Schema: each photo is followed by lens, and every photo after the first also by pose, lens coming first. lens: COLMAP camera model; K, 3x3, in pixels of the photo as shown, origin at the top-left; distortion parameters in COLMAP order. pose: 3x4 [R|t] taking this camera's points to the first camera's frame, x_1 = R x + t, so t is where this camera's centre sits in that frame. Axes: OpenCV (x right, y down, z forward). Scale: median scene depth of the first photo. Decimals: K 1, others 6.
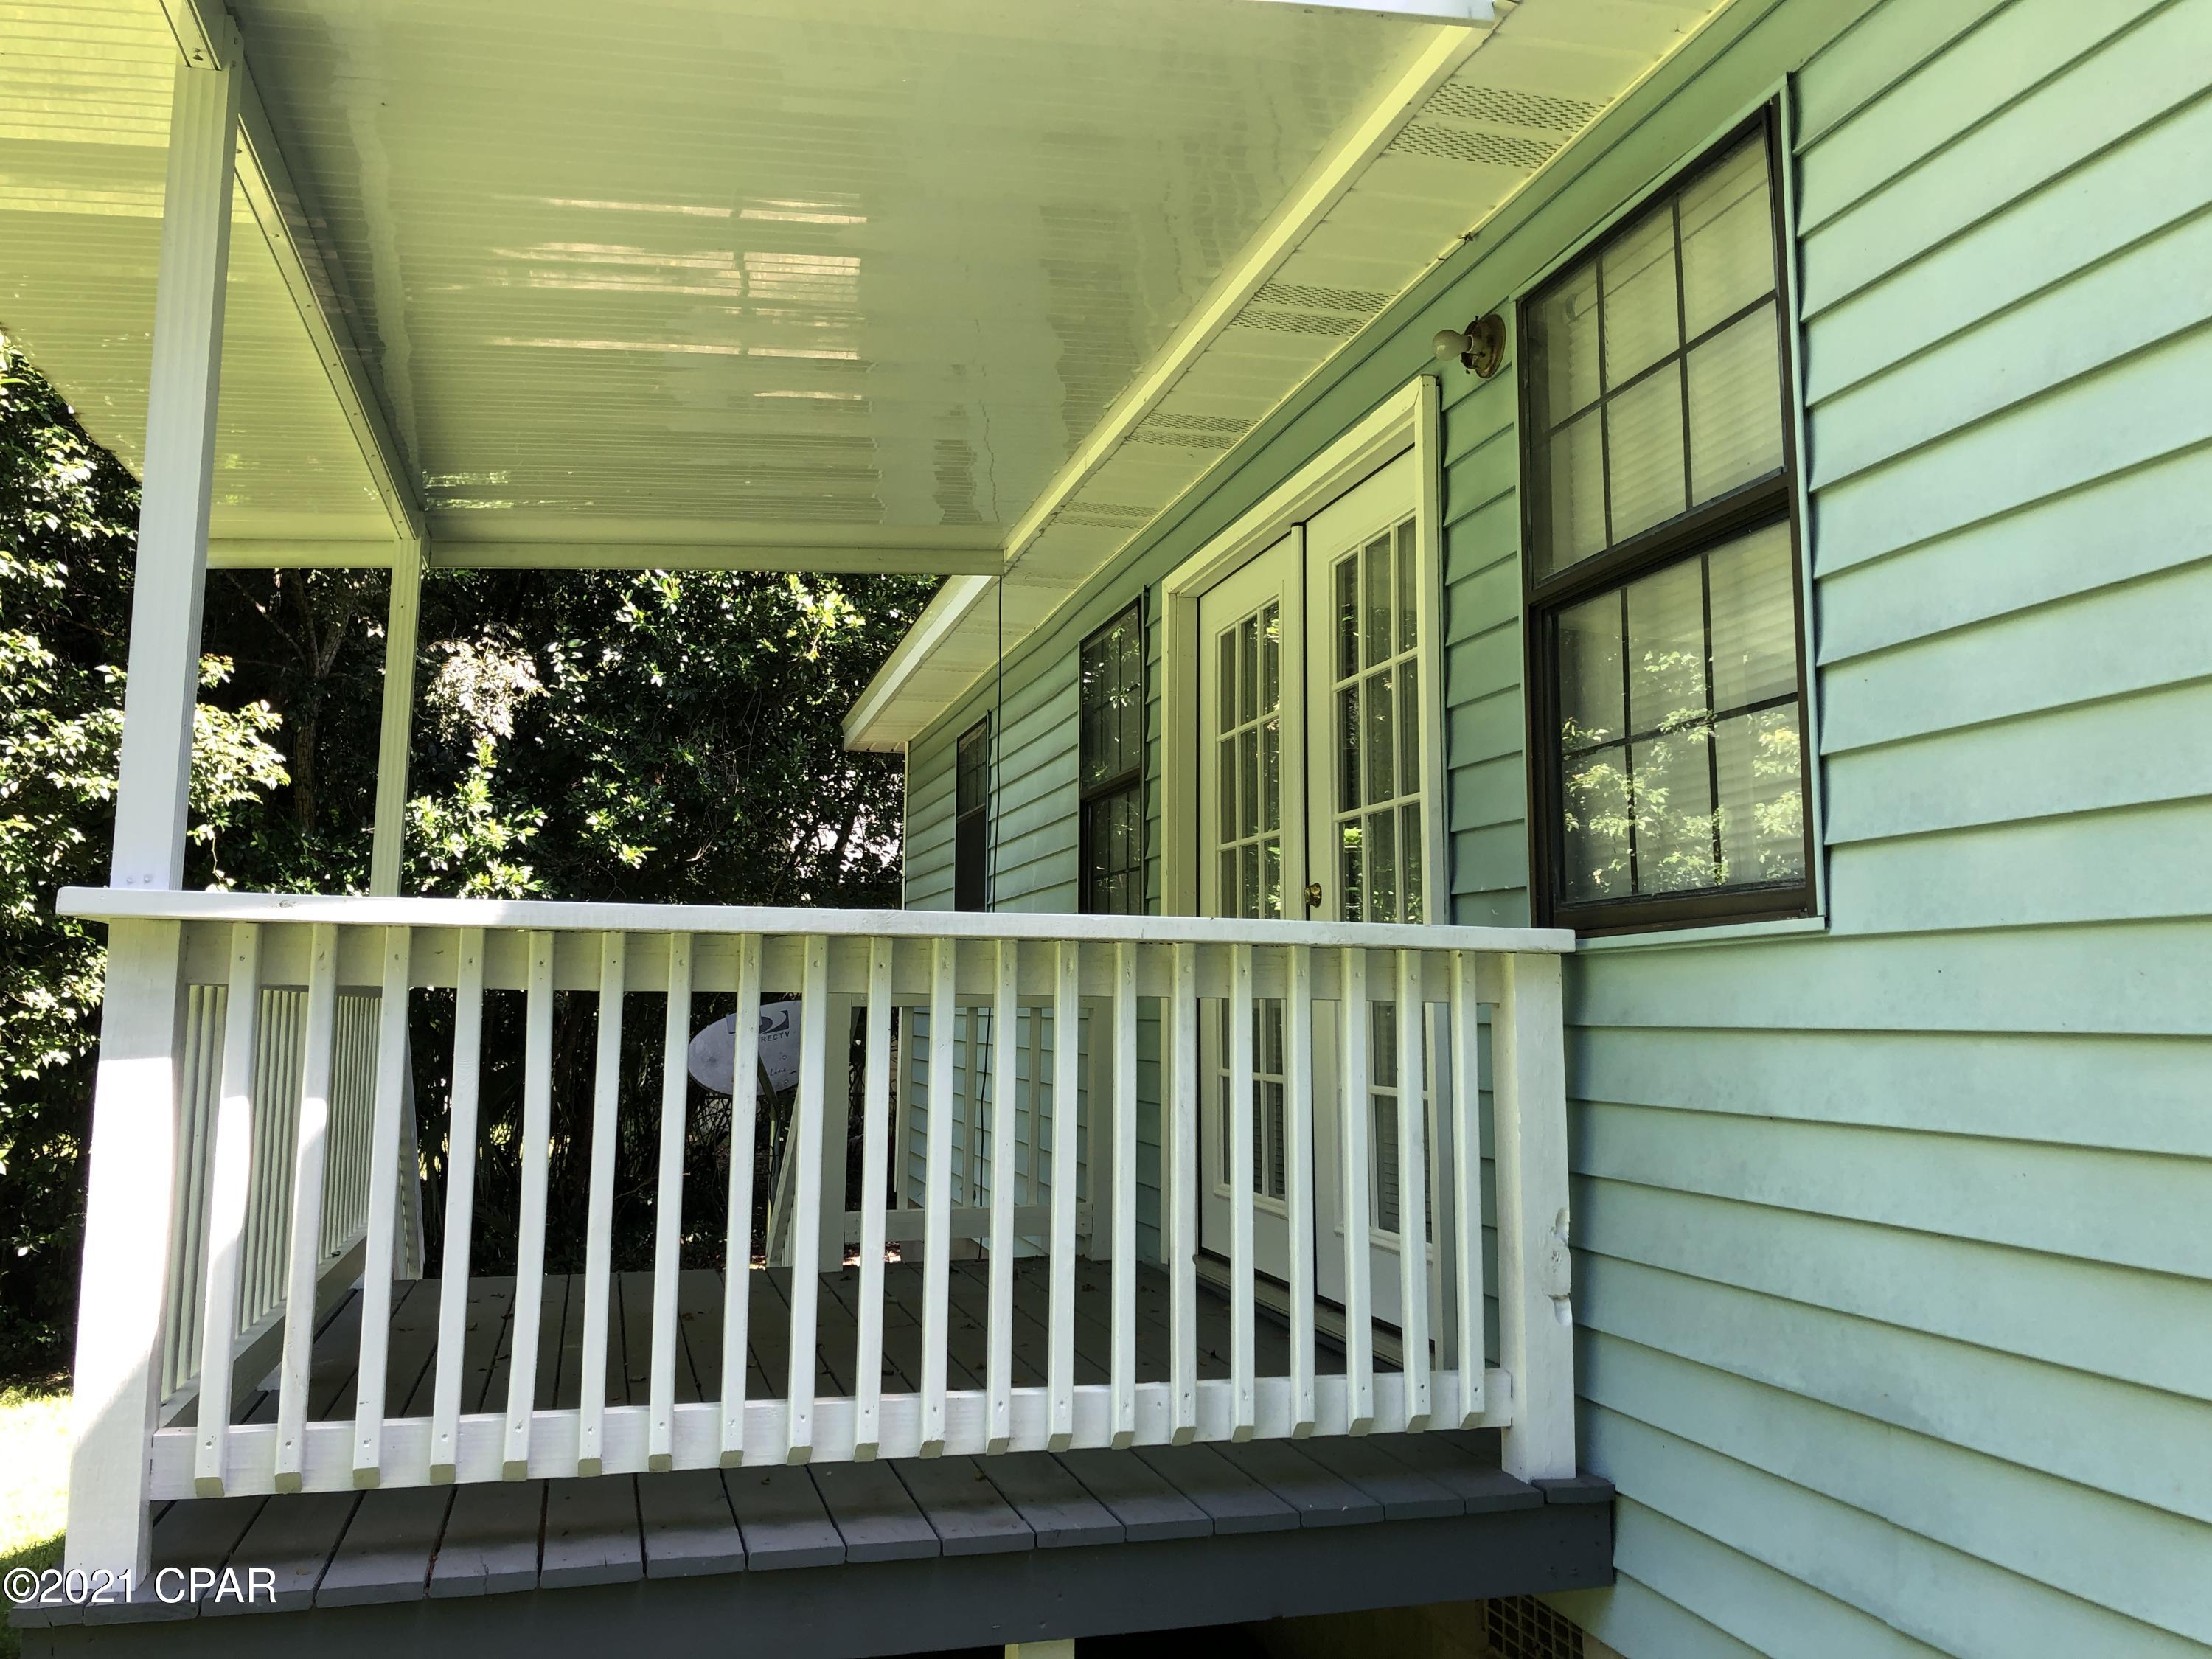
lens RADIAL K [[1805.0, 0, 1110.2], [0, 1805.0, 766.5], [0, 0, 1]] dist [0.004140, 0.001489]
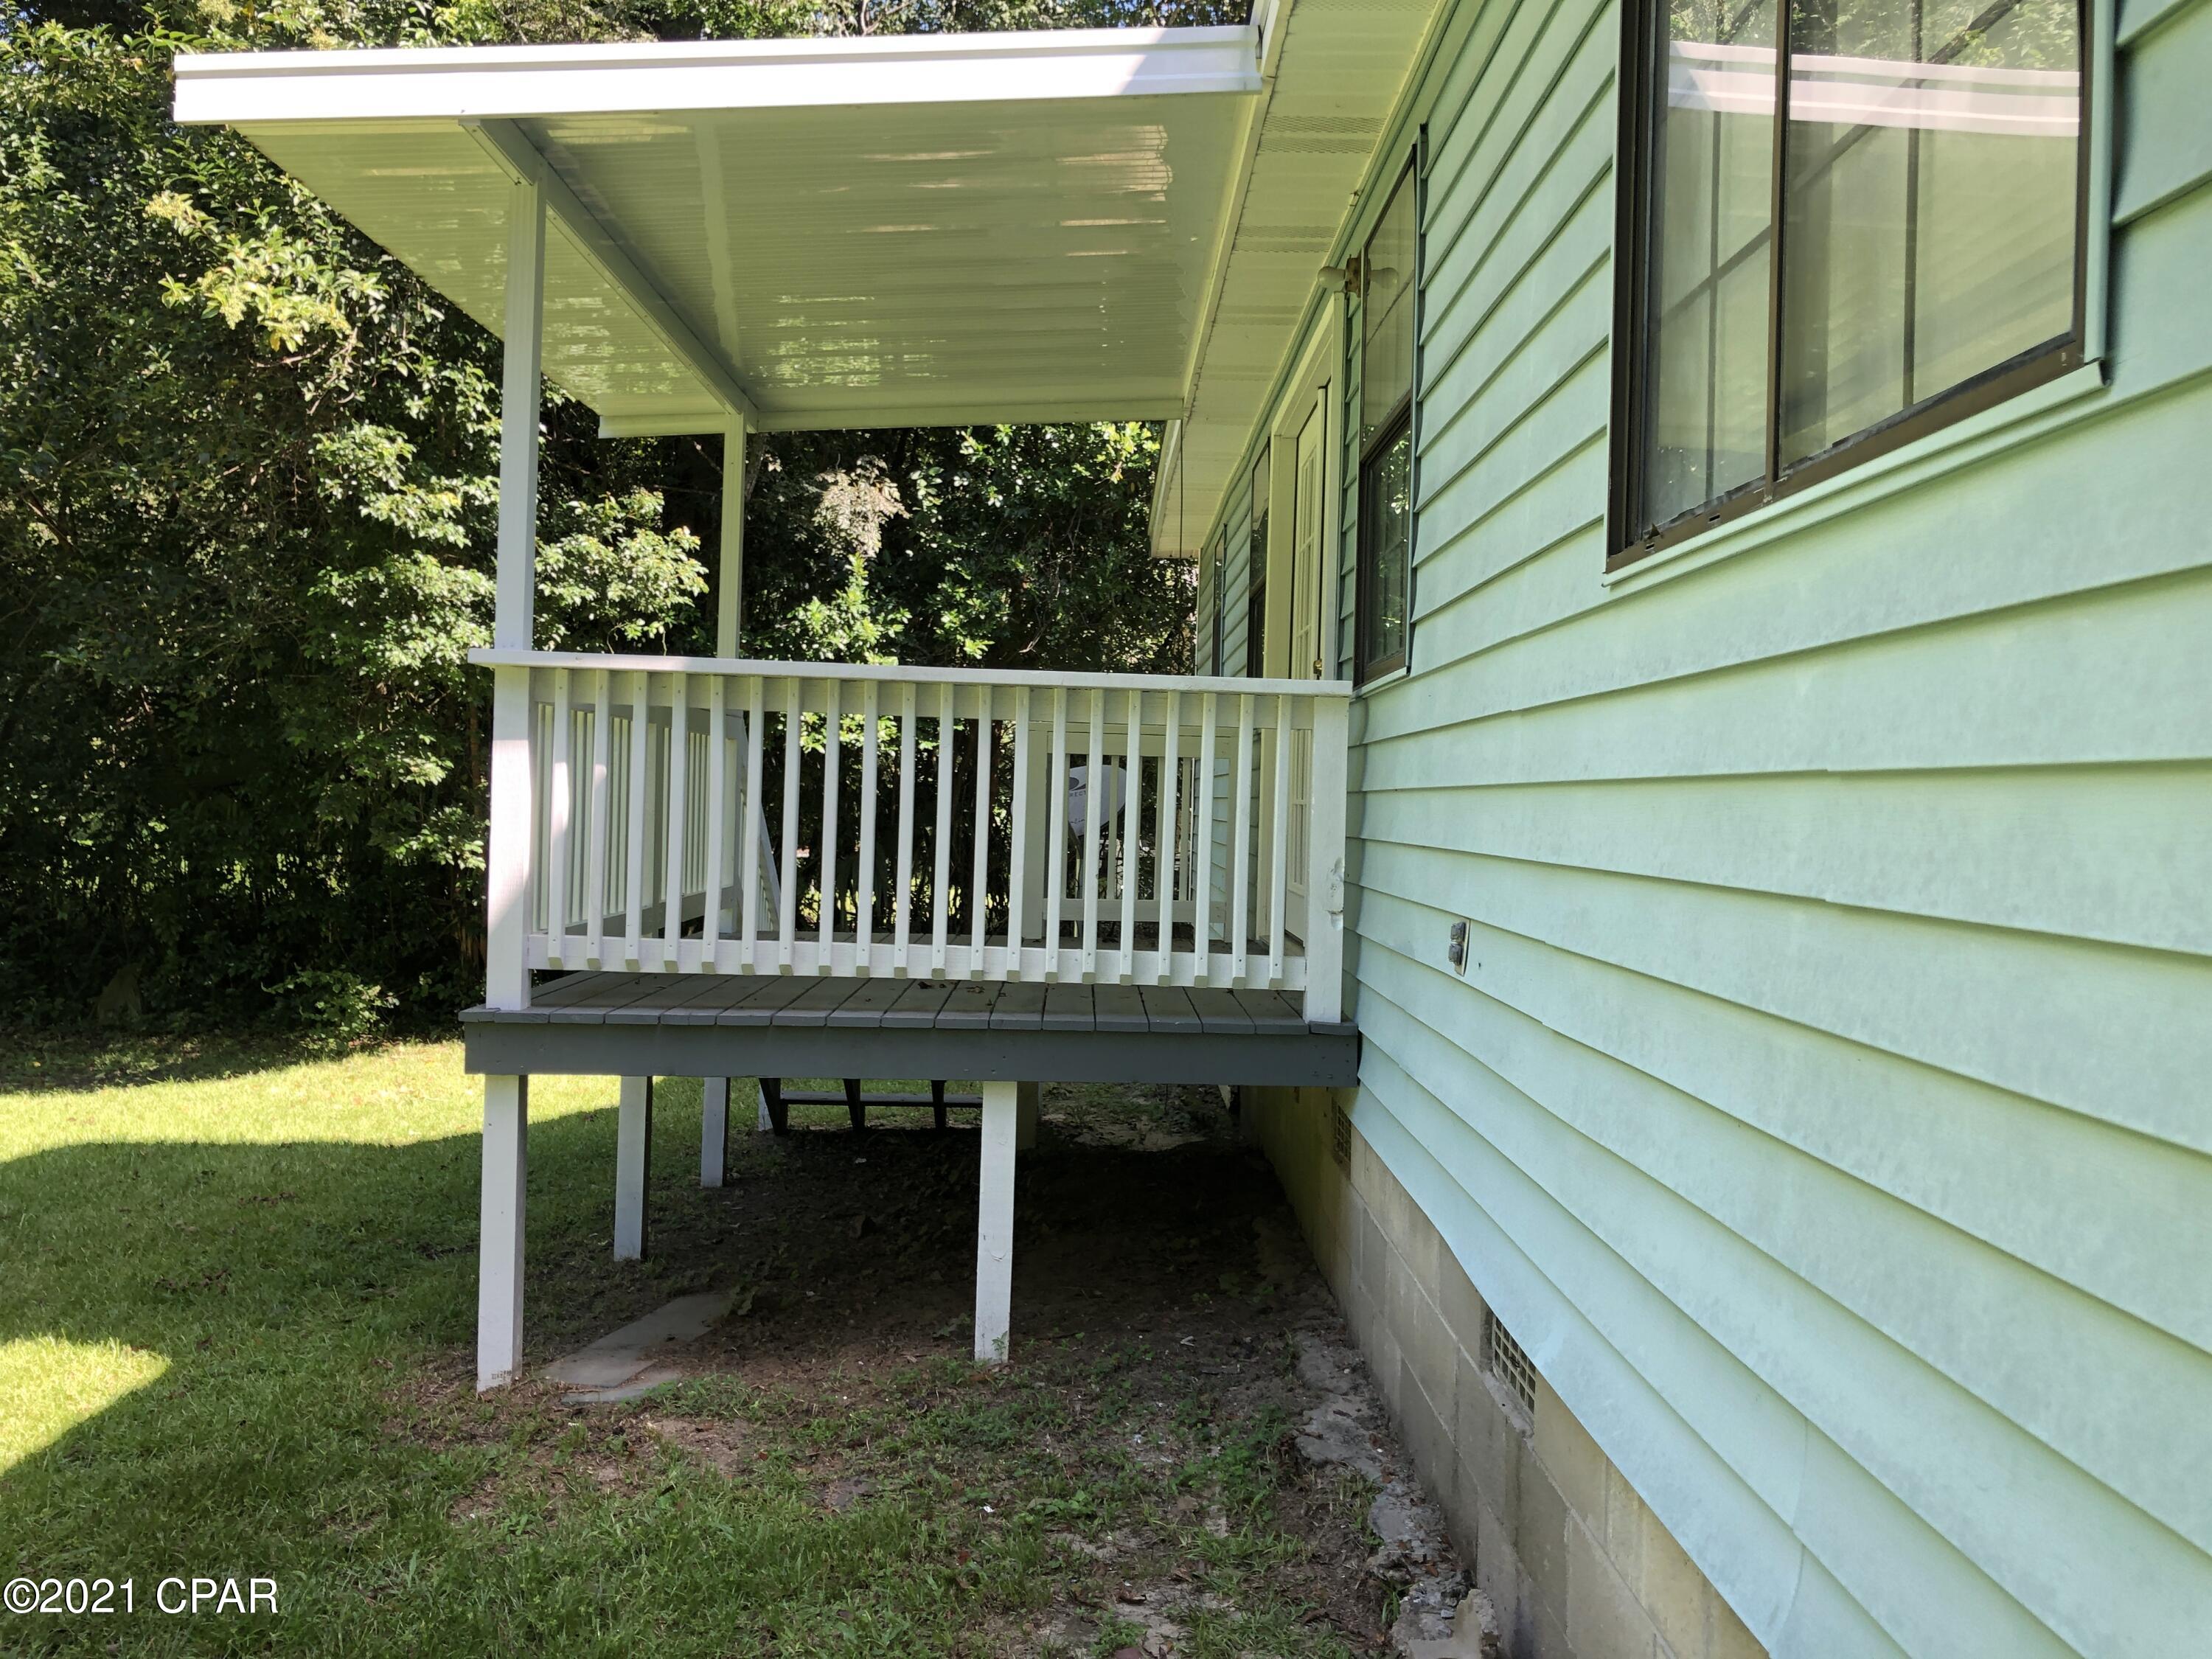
lens RADIAL K [[1832.5, 0, 1106.0], [0, 1832.5, 829.5], [0, 0, 1]] dist [0.056822, -0.100472]
pose [[0.964268, 0.024479, -0.263797, 0.153991], [0.013107, 0.990095, 0.139785, -0.001400], [0.264606, -0.138248, 0.954396, -0.184095]]
